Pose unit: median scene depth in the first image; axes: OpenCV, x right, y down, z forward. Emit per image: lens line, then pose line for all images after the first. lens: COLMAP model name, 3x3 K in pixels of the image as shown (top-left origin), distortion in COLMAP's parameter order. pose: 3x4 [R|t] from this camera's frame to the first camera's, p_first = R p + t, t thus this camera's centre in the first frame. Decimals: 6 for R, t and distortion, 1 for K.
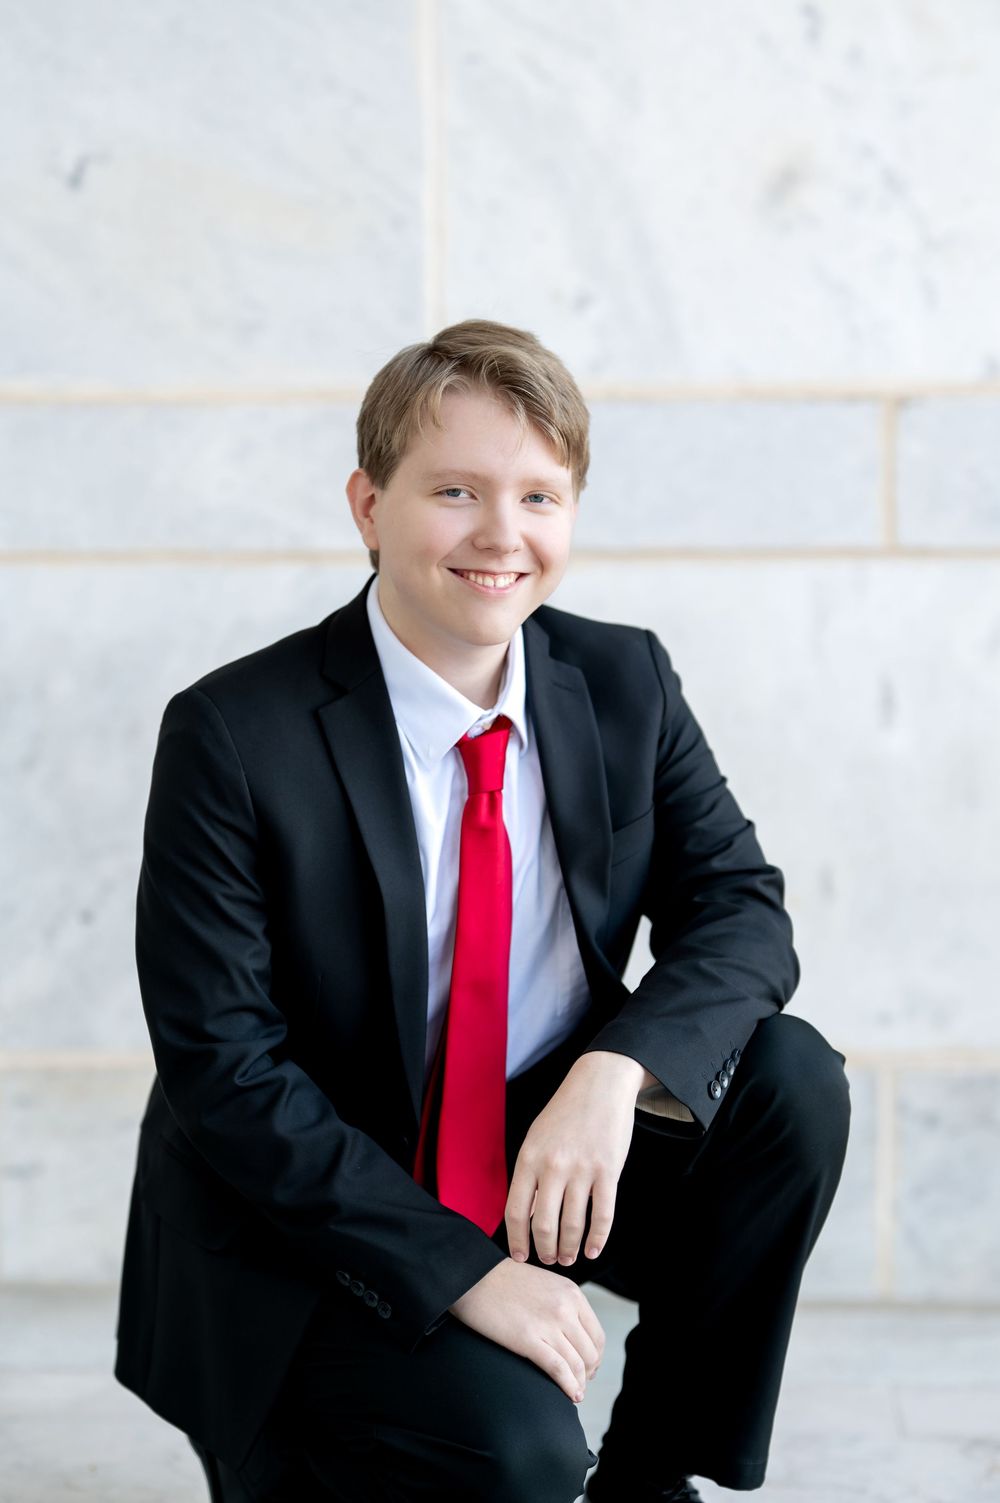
lens RADIAL K [[5955.5, 0, 500.0], [0, 5955.5, 751.5], [0, 0, 1]] dist [0.014832, -0.674133]
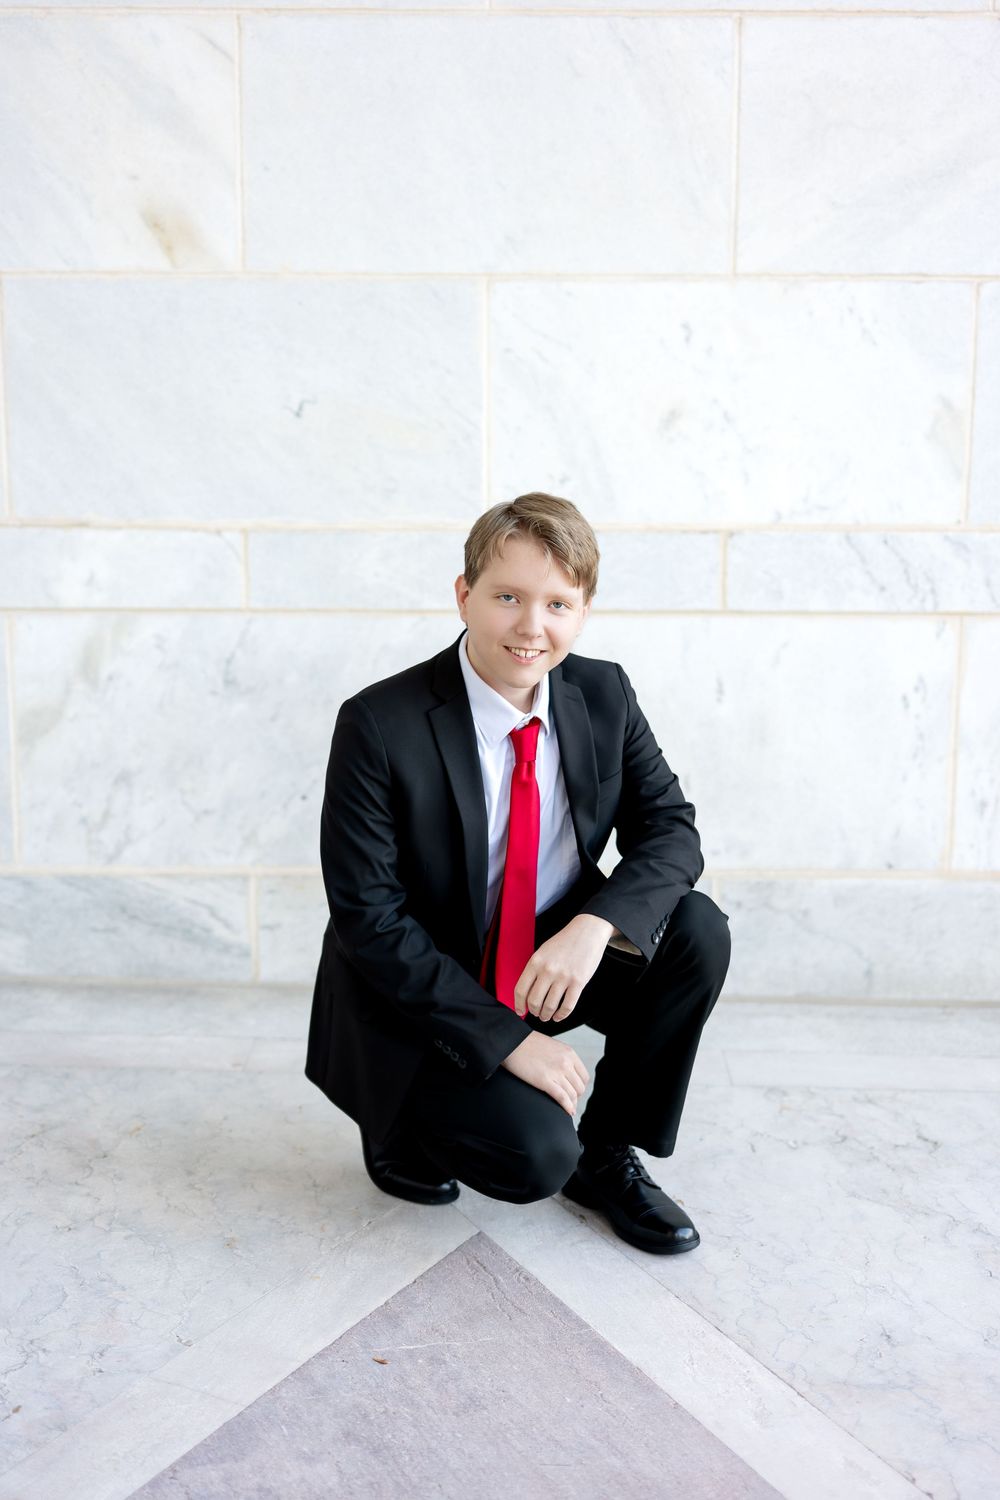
lens RADIAL K [[2010.2, 0, 483.9], [0, 2010.2, 750.1], [0, 0, 1]] dist [-0.008212, 0.033396]
pose [[0.999909, 0.013451, 0.001145, -0.014850], [-0.013491, 0.998704, 0.049077, -0.024085], [-0.000483, -0.049088, 0.998794, 0.424471]]
